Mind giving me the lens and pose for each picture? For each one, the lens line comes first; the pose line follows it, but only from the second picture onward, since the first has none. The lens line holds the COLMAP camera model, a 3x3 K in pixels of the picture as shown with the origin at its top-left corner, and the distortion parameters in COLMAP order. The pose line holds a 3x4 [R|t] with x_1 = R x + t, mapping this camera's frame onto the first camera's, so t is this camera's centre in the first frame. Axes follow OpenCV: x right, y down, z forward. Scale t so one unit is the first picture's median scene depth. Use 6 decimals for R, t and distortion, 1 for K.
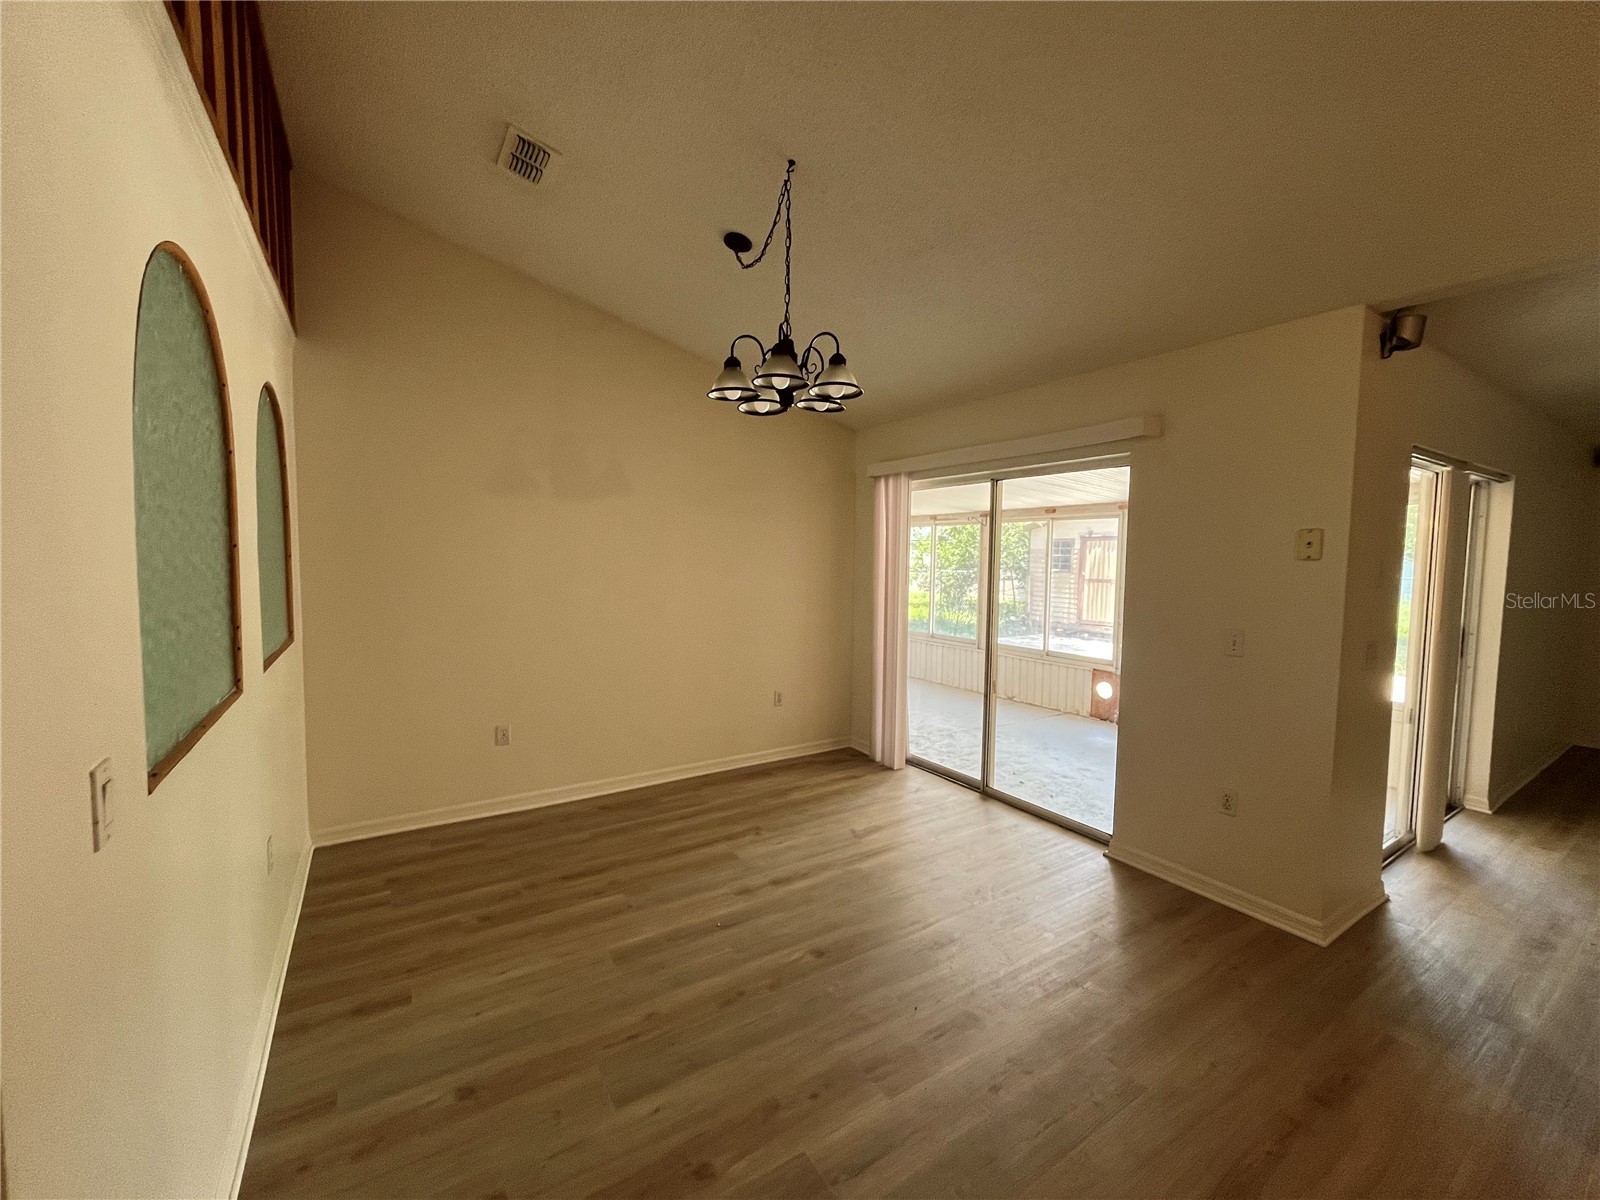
lens RADIAL K [[644.6, 0, 793.4], [0, 644.6, 599.9], [0, 0, 1]] dist [-0.001106, -0.000558]
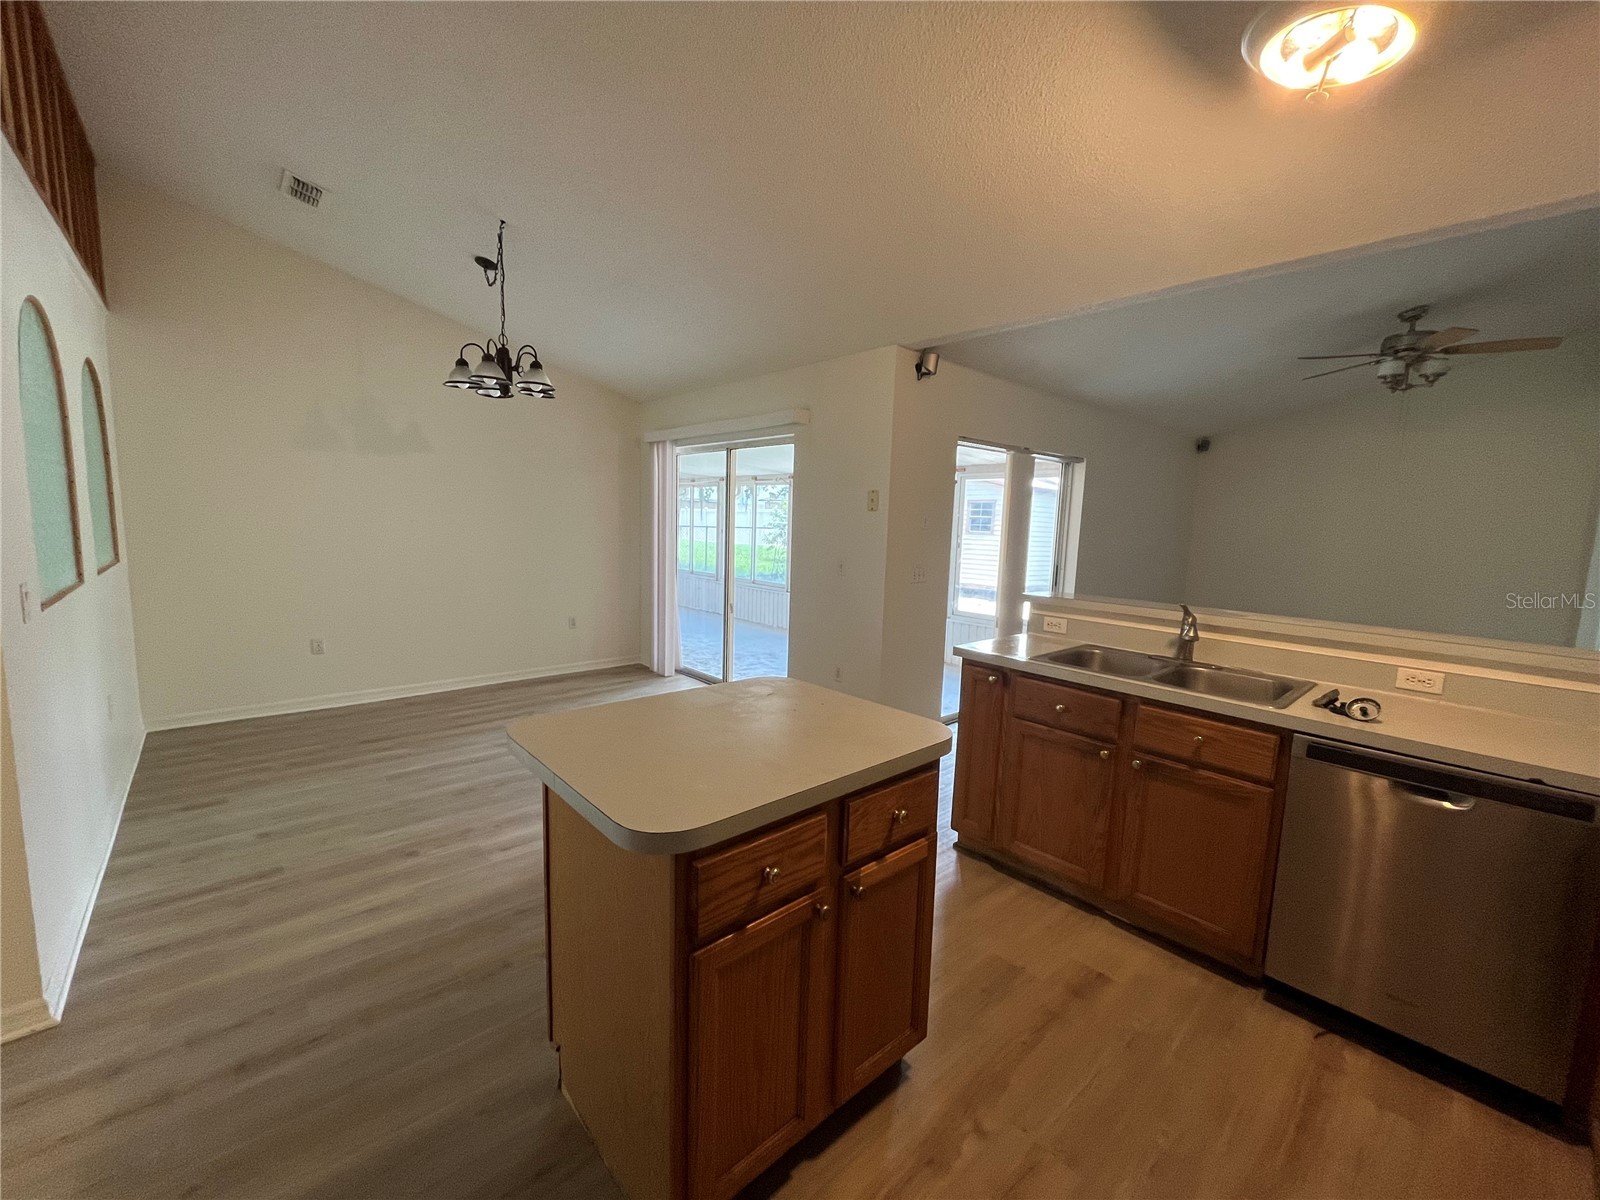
lens RADIAL K [[644.6, 0, 793.4], [0, 644.6, 599.9], [0, 0, 1]] dist [-0.001106, -0.000558]
pose [[0.987914, -0.001501, 0.154996, 0.314927], [-0.008018, 0.998119, 0.060772, 0.049512], [-0.154796, -0.061280, 0.986044, -0.427501]]
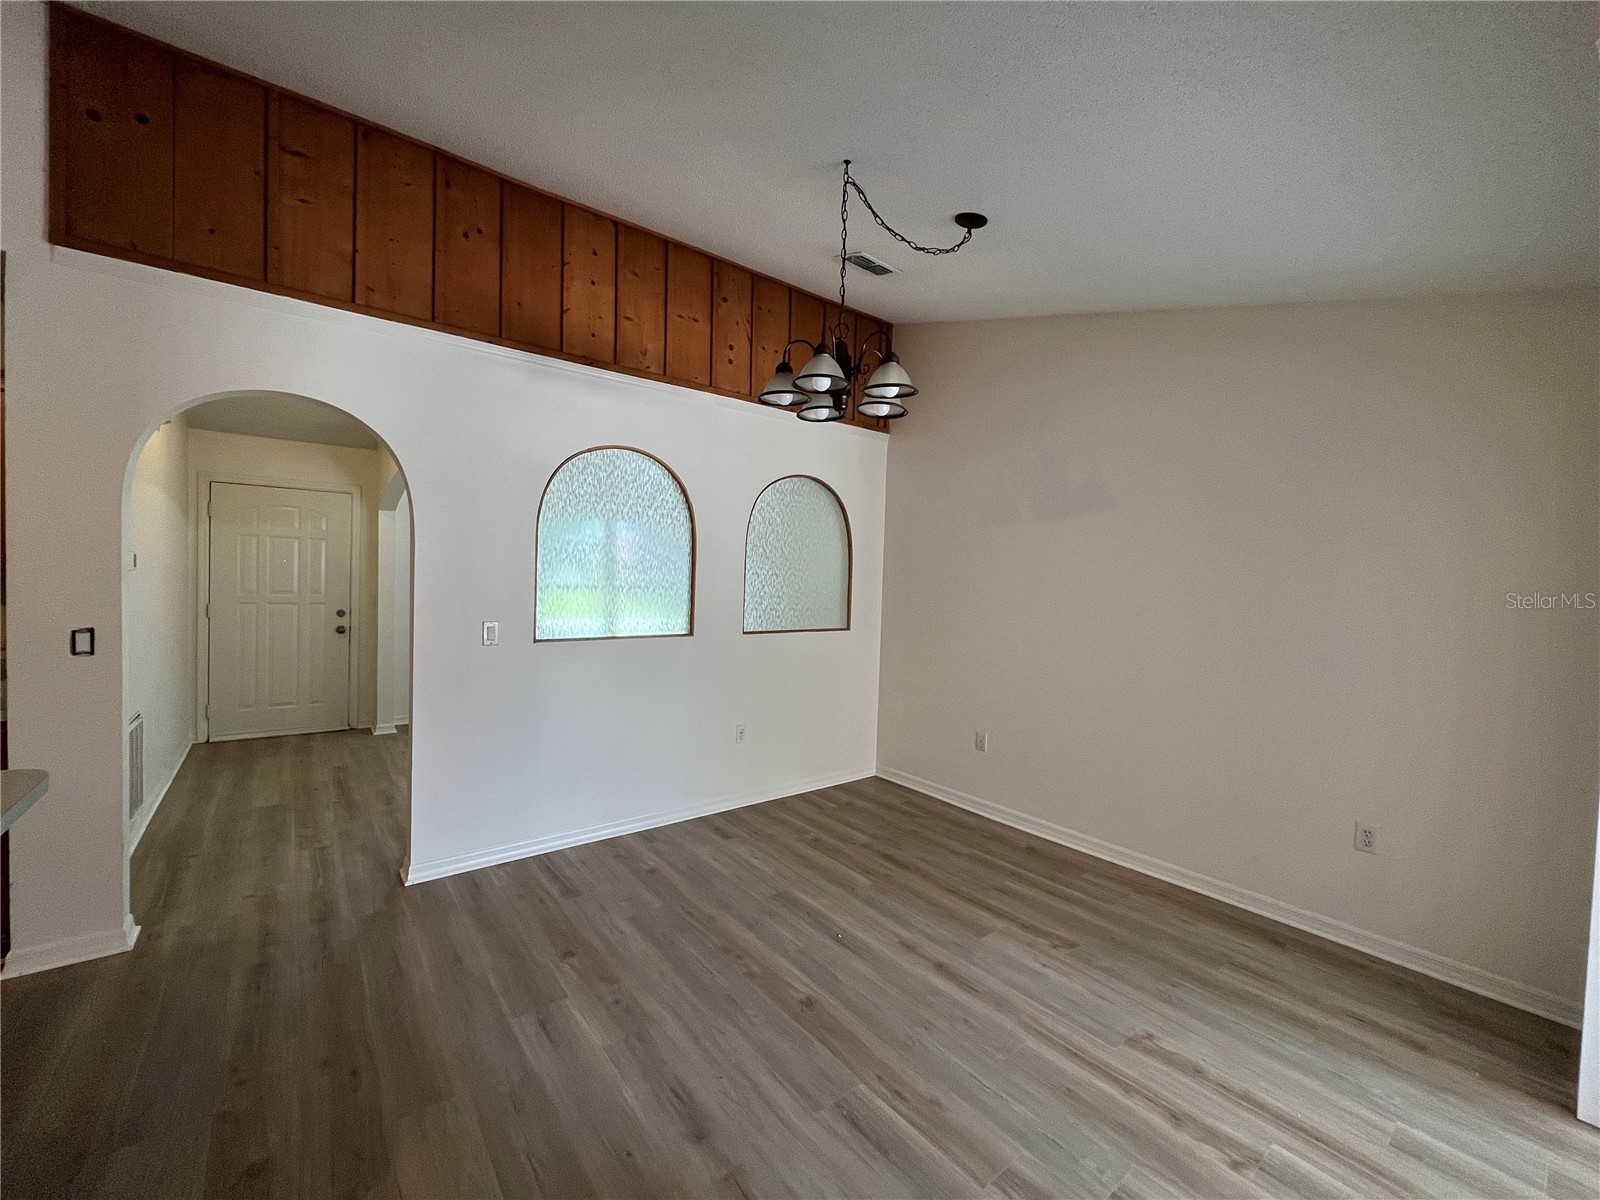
lens RADIAL K [[644.6, 0, 793.4], [0, 644.6, 599.9], [0, 0, 1]] dist [-0.001106, -0.000558]
pose [[0.091895, 0.024797, -0.995460, 0.747582], [-0.096492, 0.995207, 0.015884, -0.021302], [0.991083, 0.094594, 0.093848, 0.682119]]
